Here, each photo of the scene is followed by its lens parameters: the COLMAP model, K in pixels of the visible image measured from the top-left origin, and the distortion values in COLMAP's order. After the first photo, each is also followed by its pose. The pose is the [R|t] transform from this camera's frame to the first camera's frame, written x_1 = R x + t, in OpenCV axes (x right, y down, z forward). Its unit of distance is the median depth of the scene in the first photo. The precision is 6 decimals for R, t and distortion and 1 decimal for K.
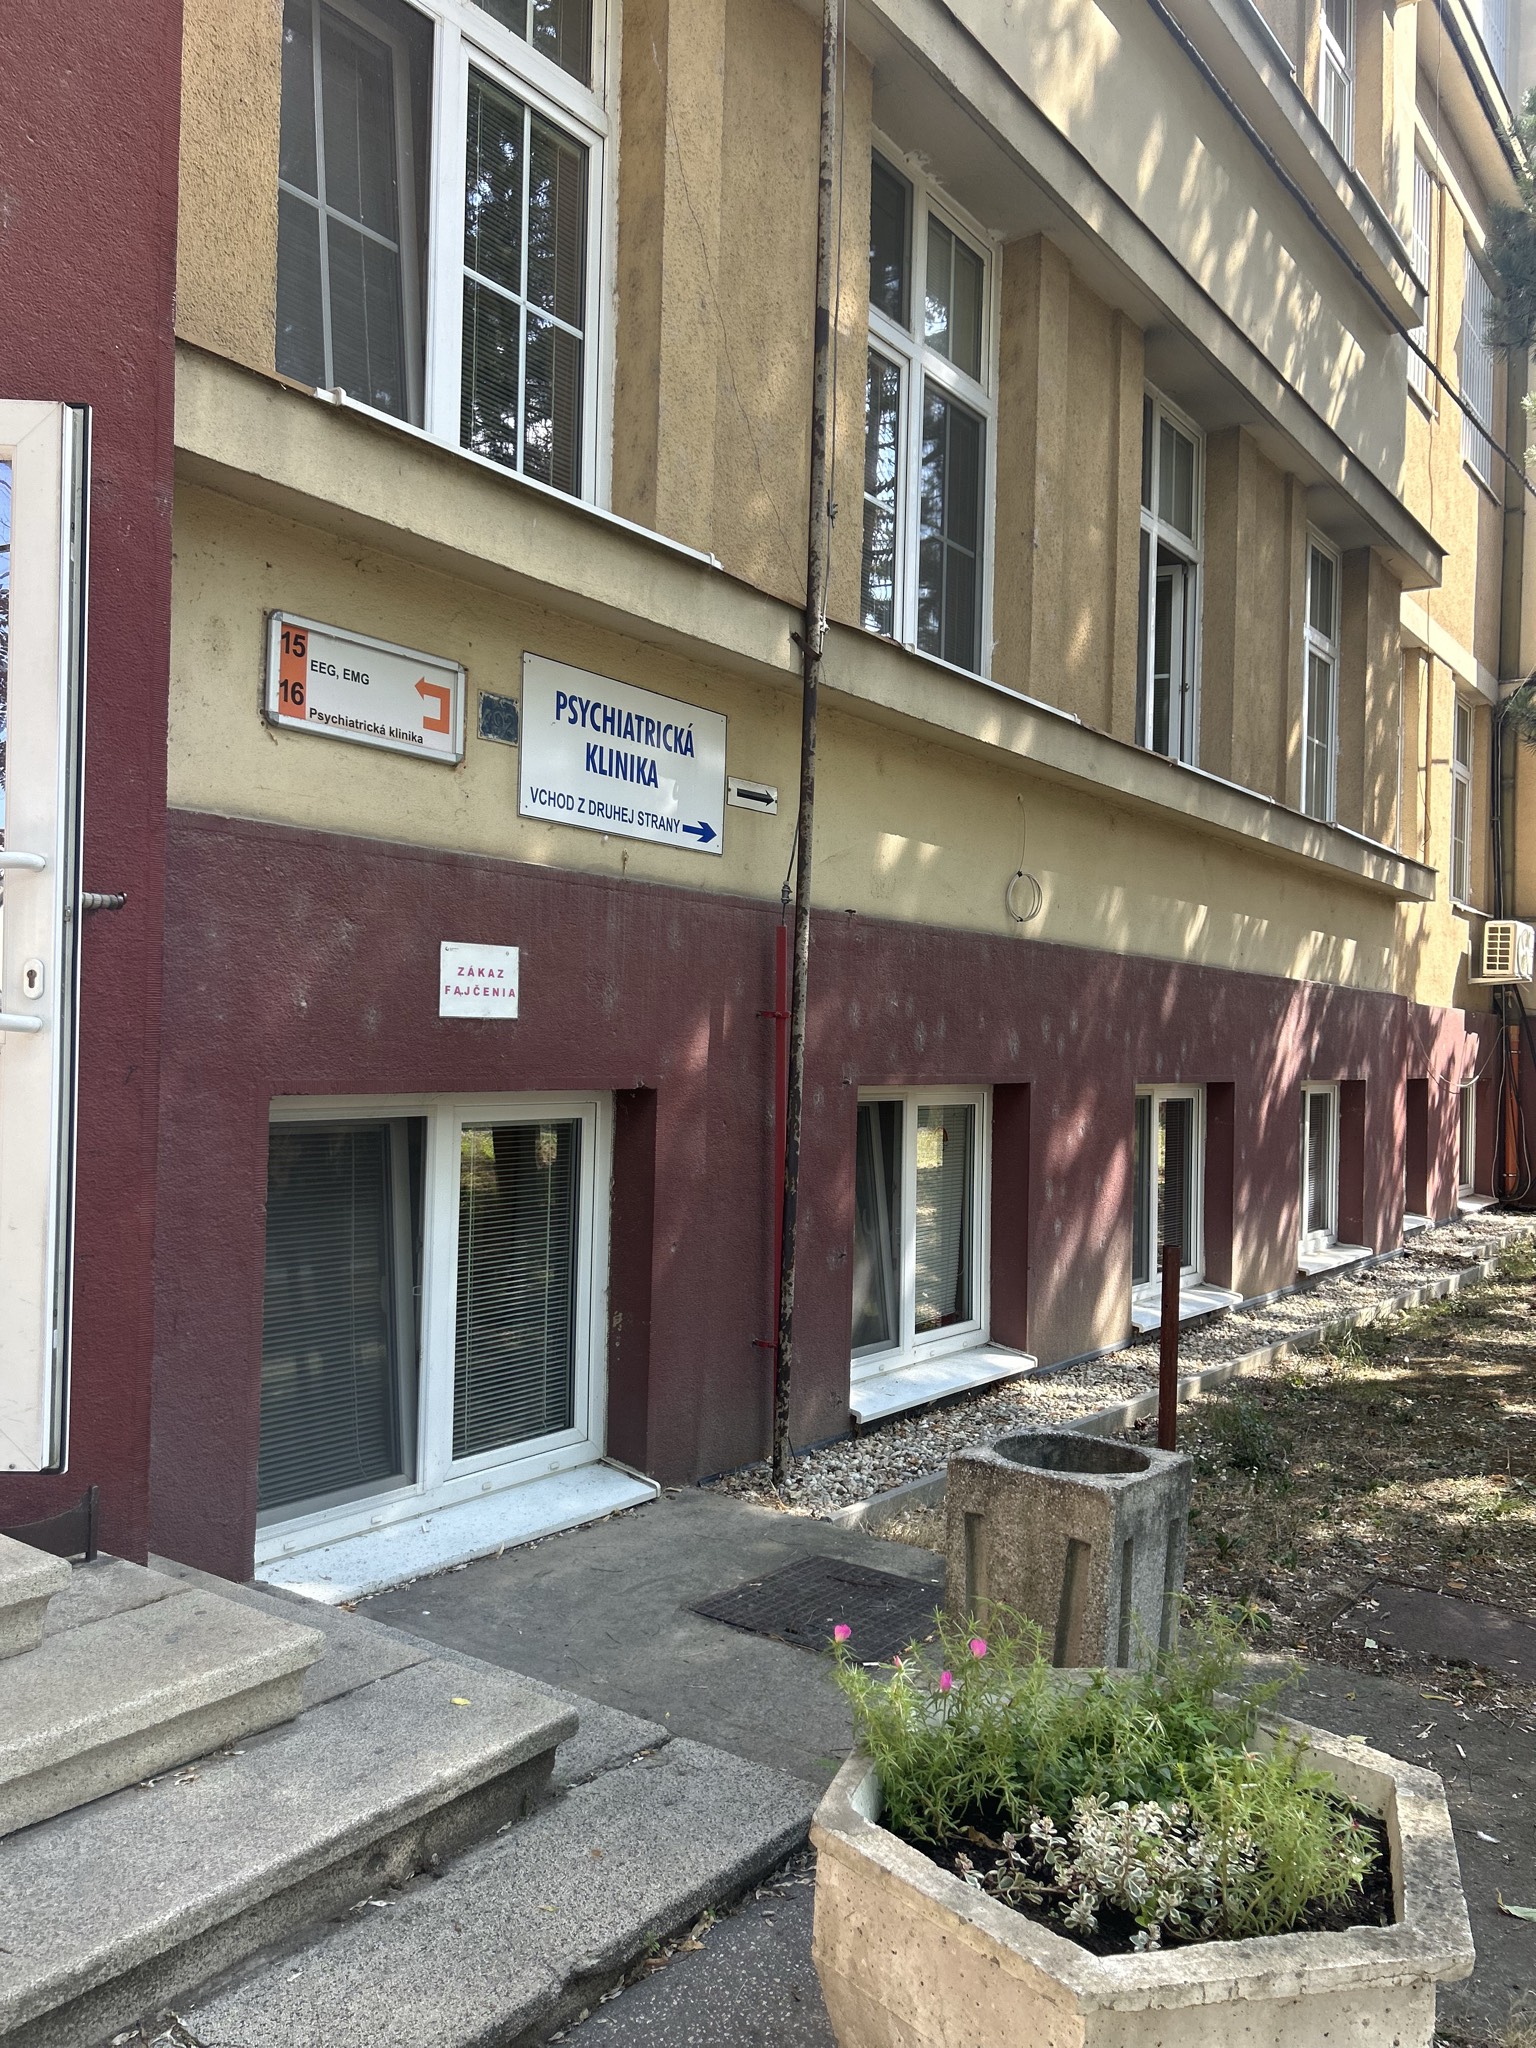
lens RADIAL K [[1542.4, 0, 766.1], [0, 1542.4, 1025.0], [0, 0, 1]] dist [0.068540, -0.077003]
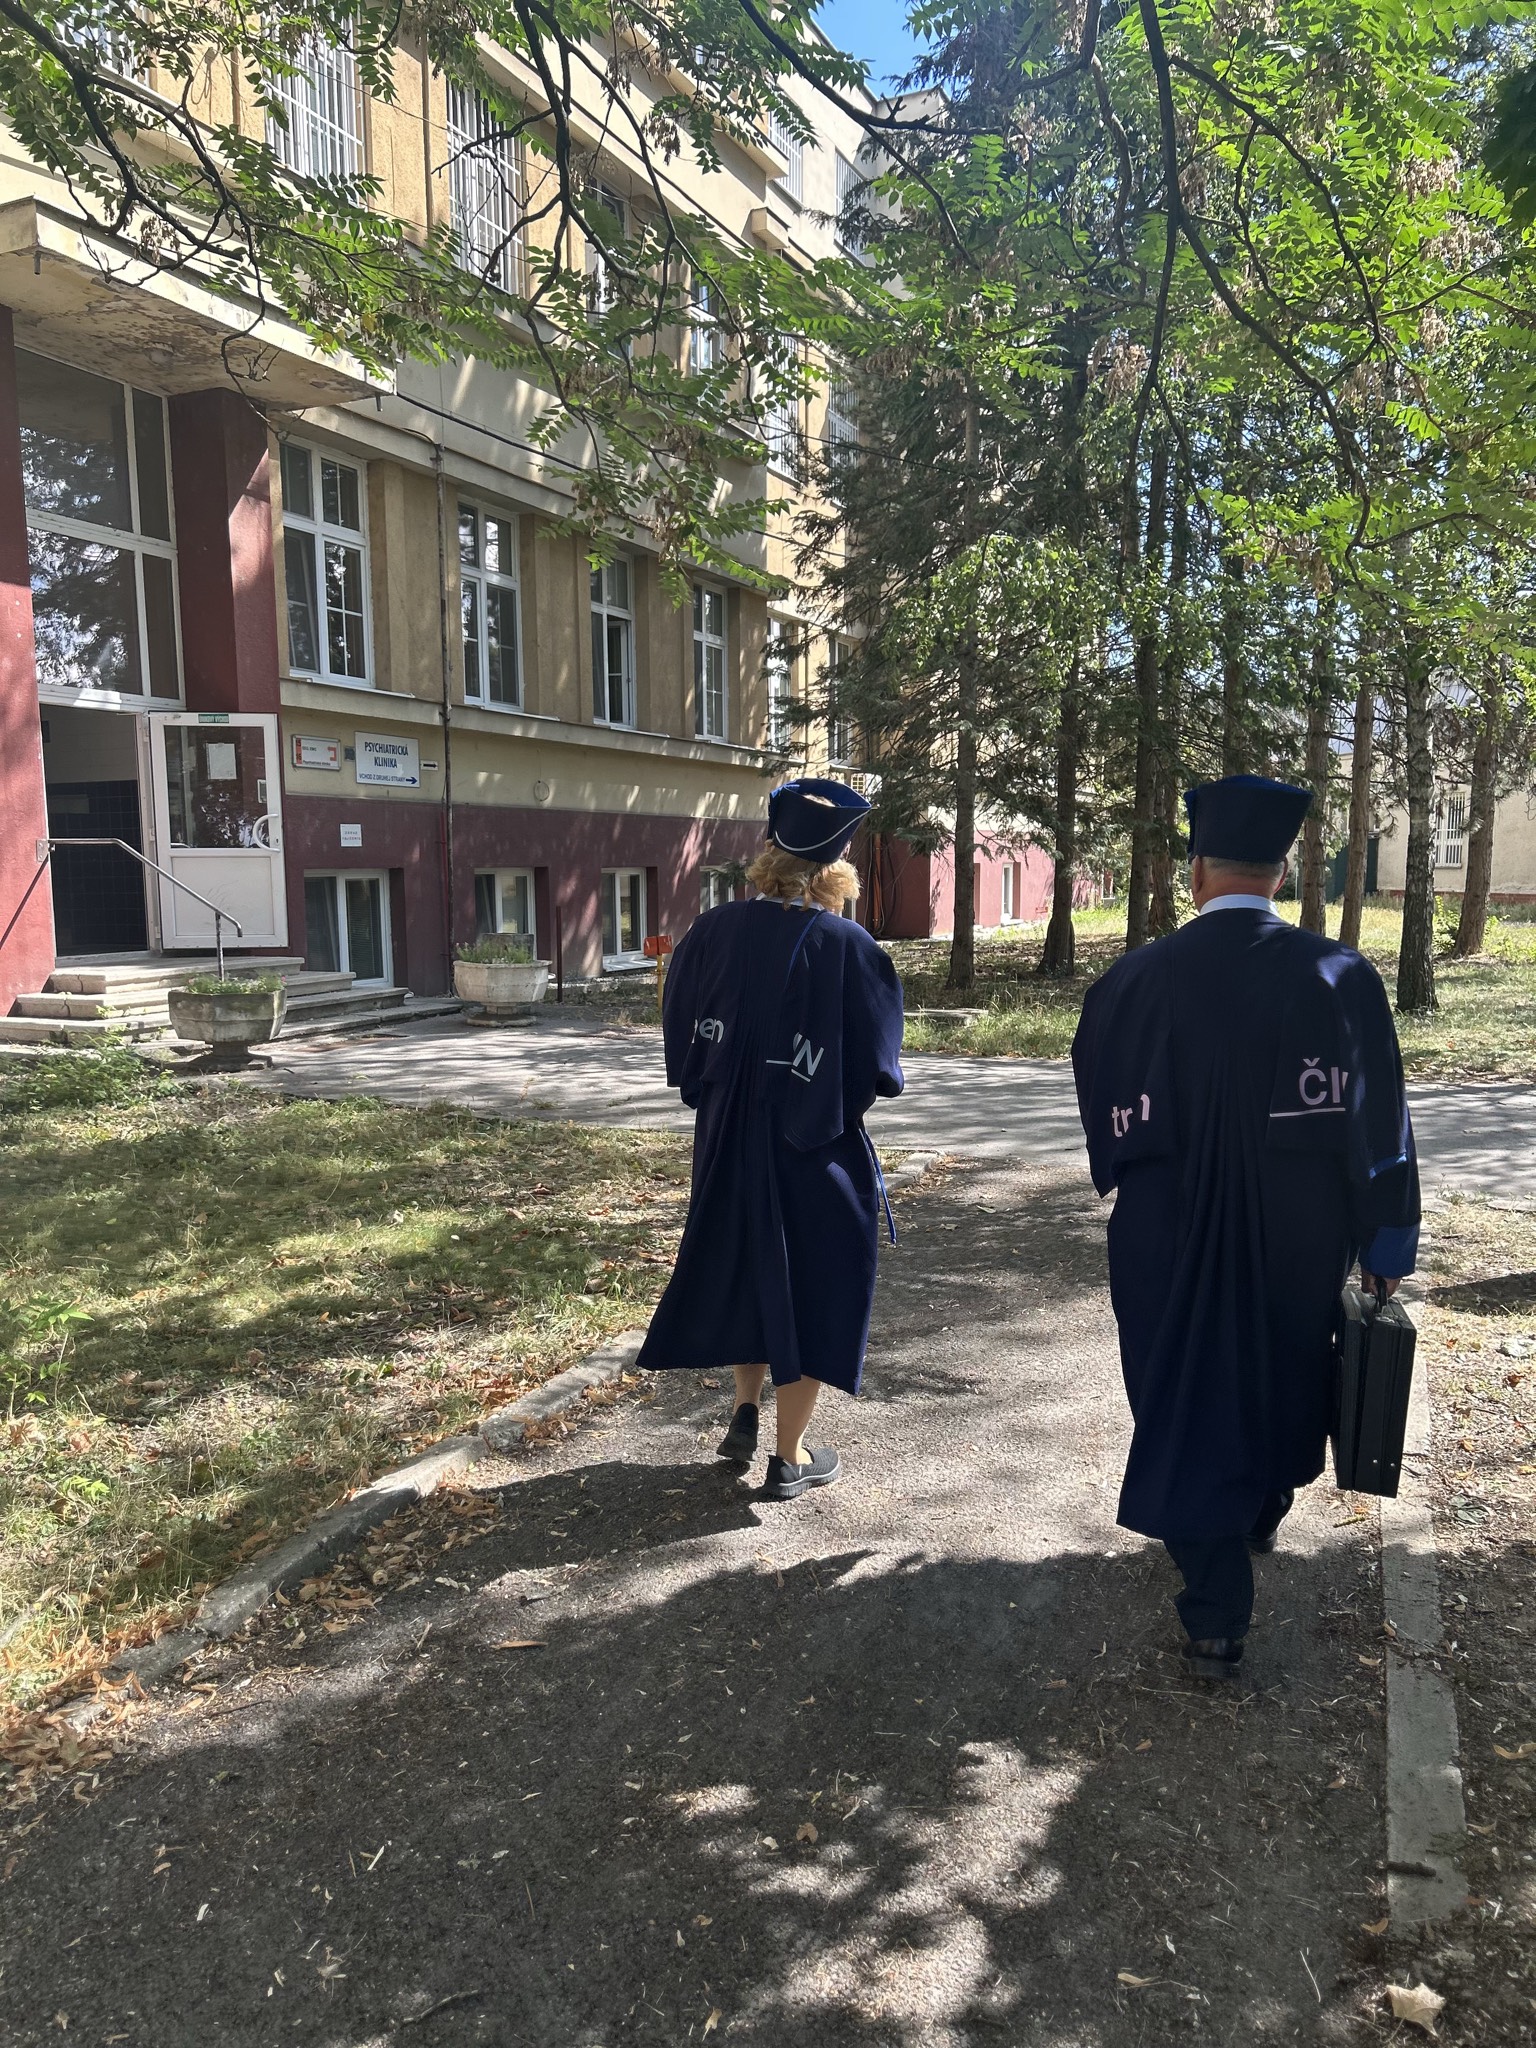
lens RADIAL K [[1542.4, 0, 766.1], [0, 1542.4, 1025.0], [0, 0, 1]] dist [0.068540, -0.077003]
pose [[0.976645, -0.056743, 0.207232, -0.016966], [0.032297, 0.992309, 0.119495, 0.004676], [-0.212419, -0.110011, 0.970966, -1.652343]]
